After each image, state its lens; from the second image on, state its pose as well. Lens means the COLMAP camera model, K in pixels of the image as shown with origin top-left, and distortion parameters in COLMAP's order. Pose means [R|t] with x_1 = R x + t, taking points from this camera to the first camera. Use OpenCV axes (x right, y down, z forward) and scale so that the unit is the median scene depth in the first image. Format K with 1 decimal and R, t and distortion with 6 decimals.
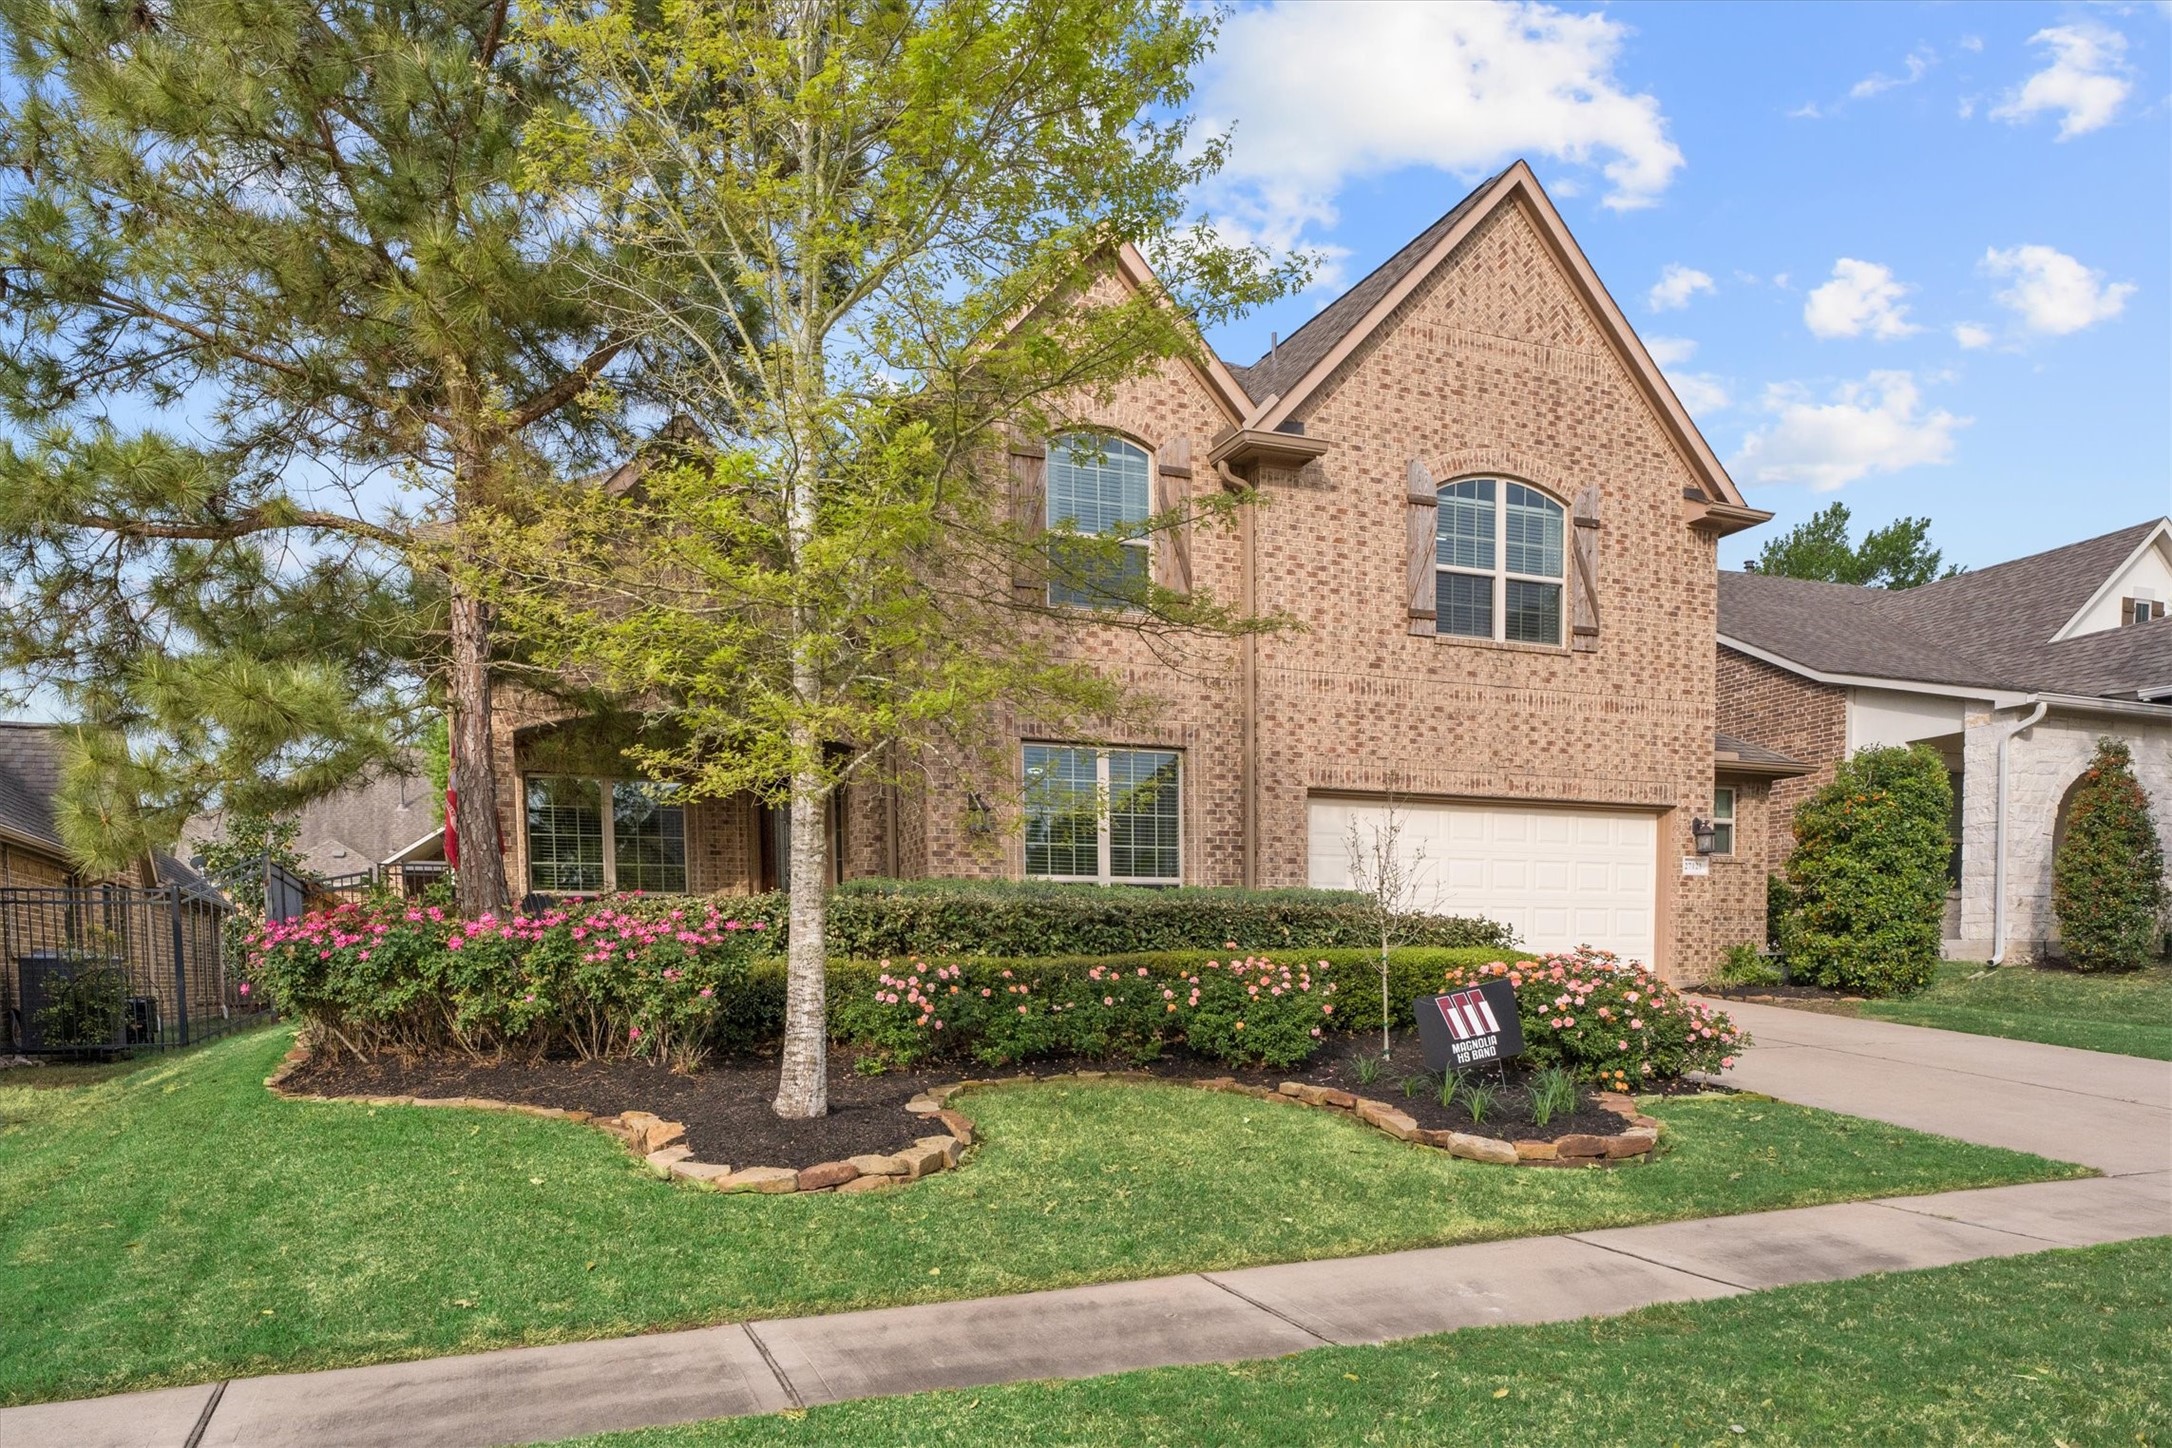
lens RADIAL K [[1019.8, 0, 1085.7], [0, 1019.8, 911.1], [0, 0, 1]] dist [-0.002280, 0.000293]
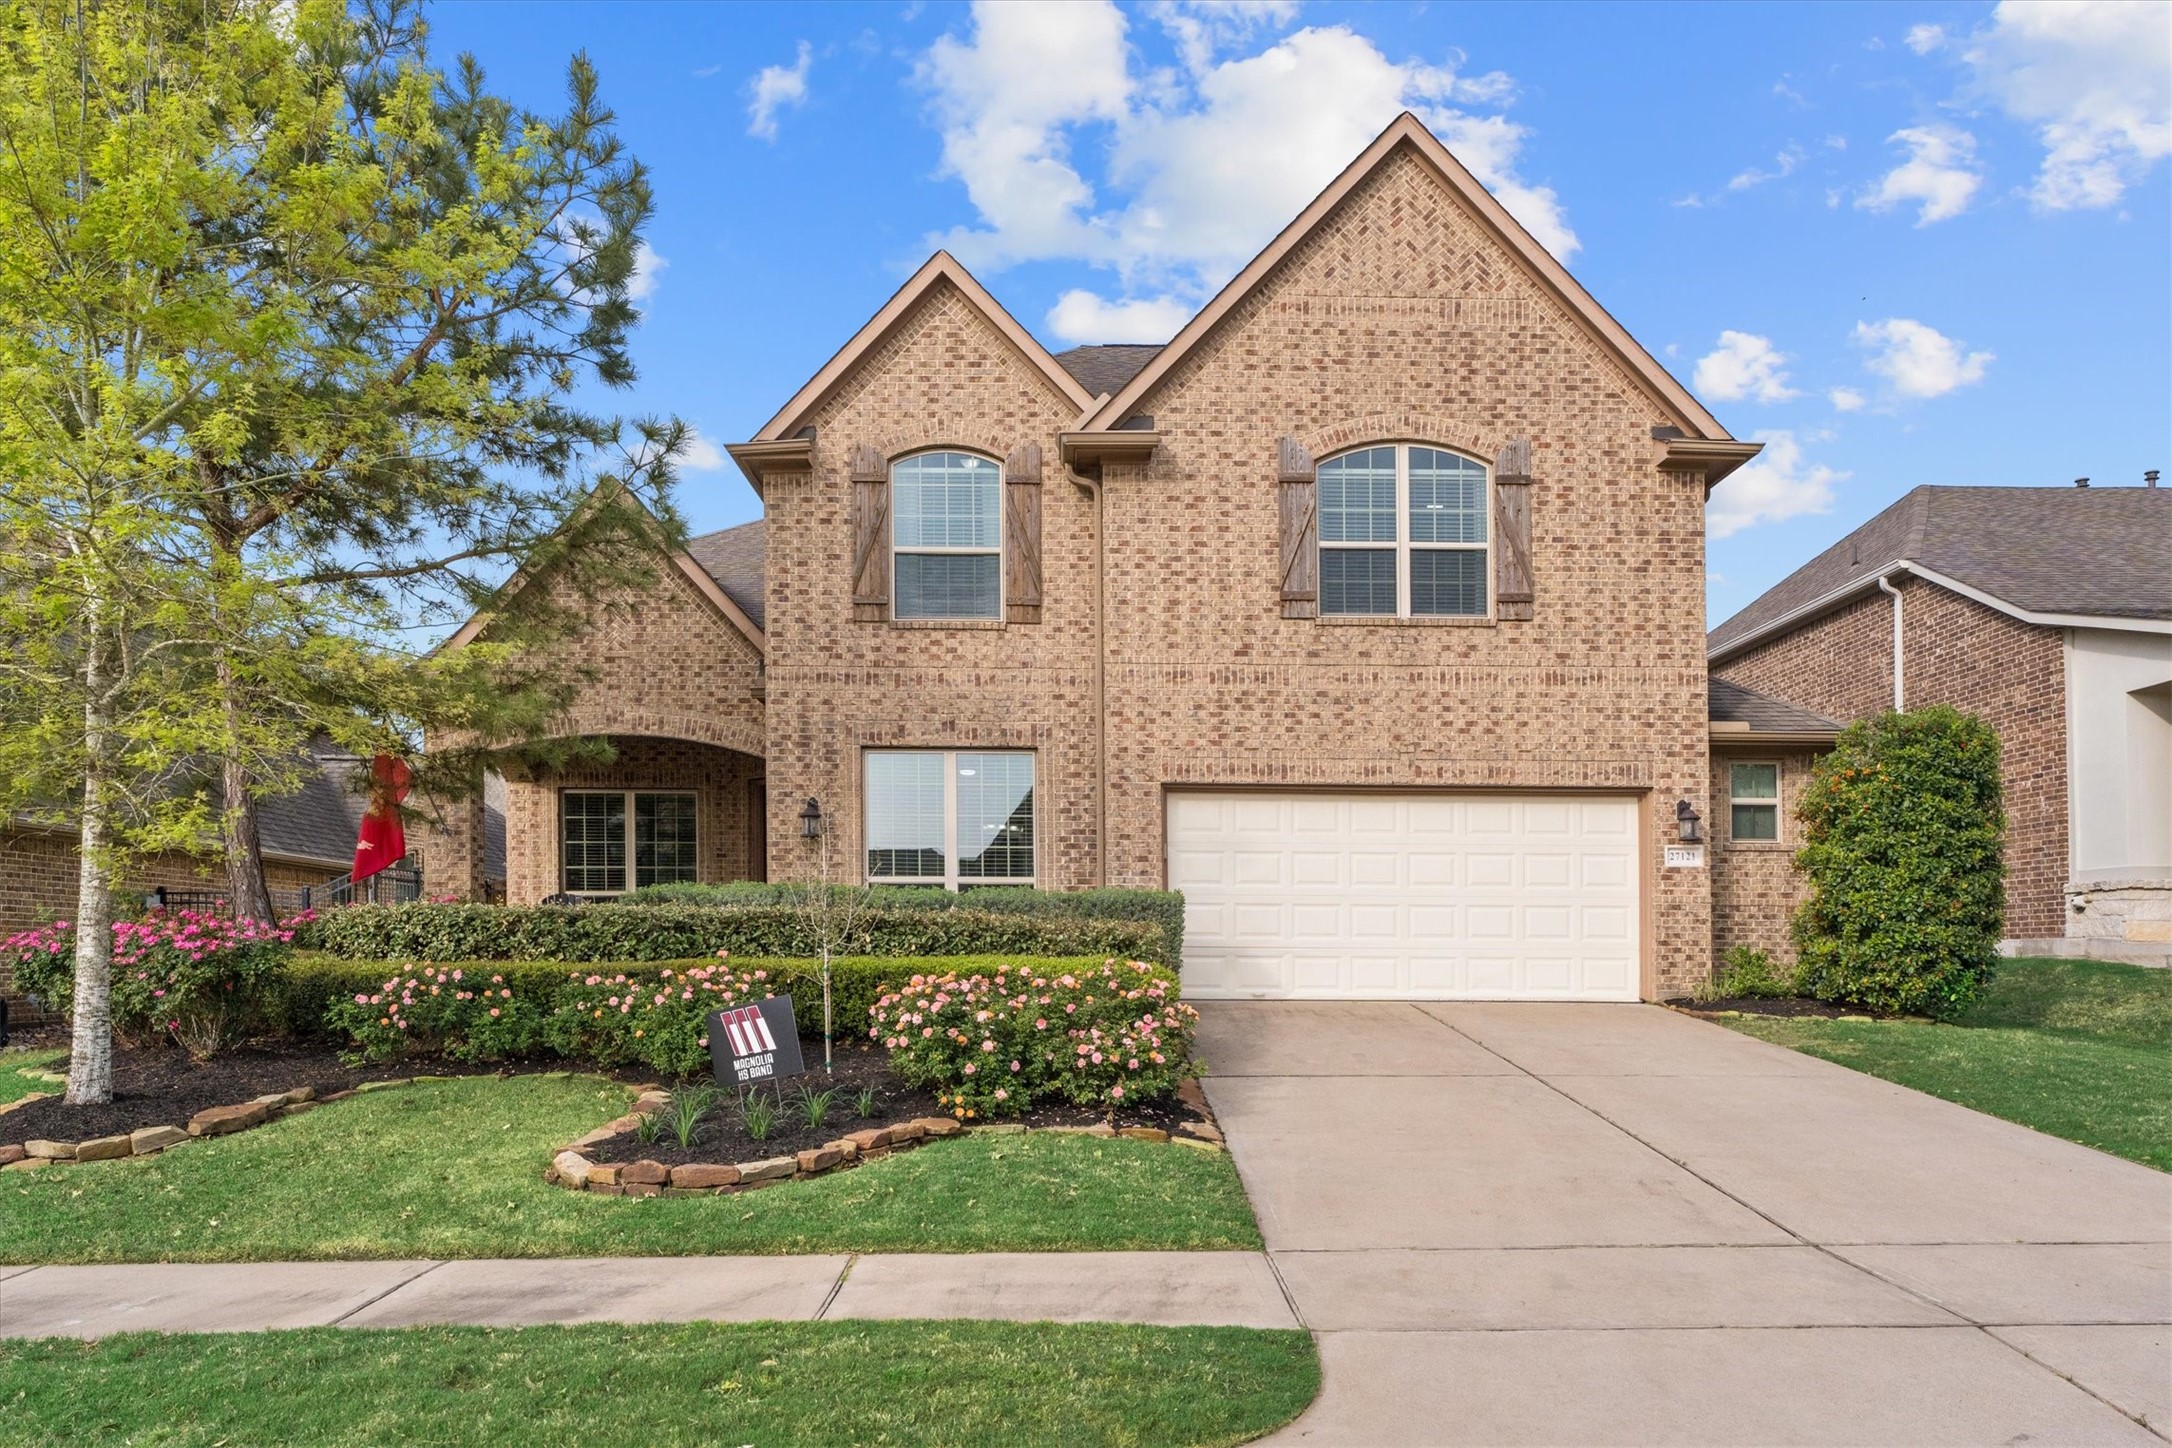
lens RADIAL K [[1019.8, 0, 1113.9], [0, 1019.8, 845.4], [0, 0, 1]] dist [-0.002280, 0.000293]
pose [[0.966277, -0.016547, -0.256972, 0.402053], [0.002783, 0.998546, -0.053833, -0.009601], [0.257490, 0.051302, 0.964918, 0.055092]]
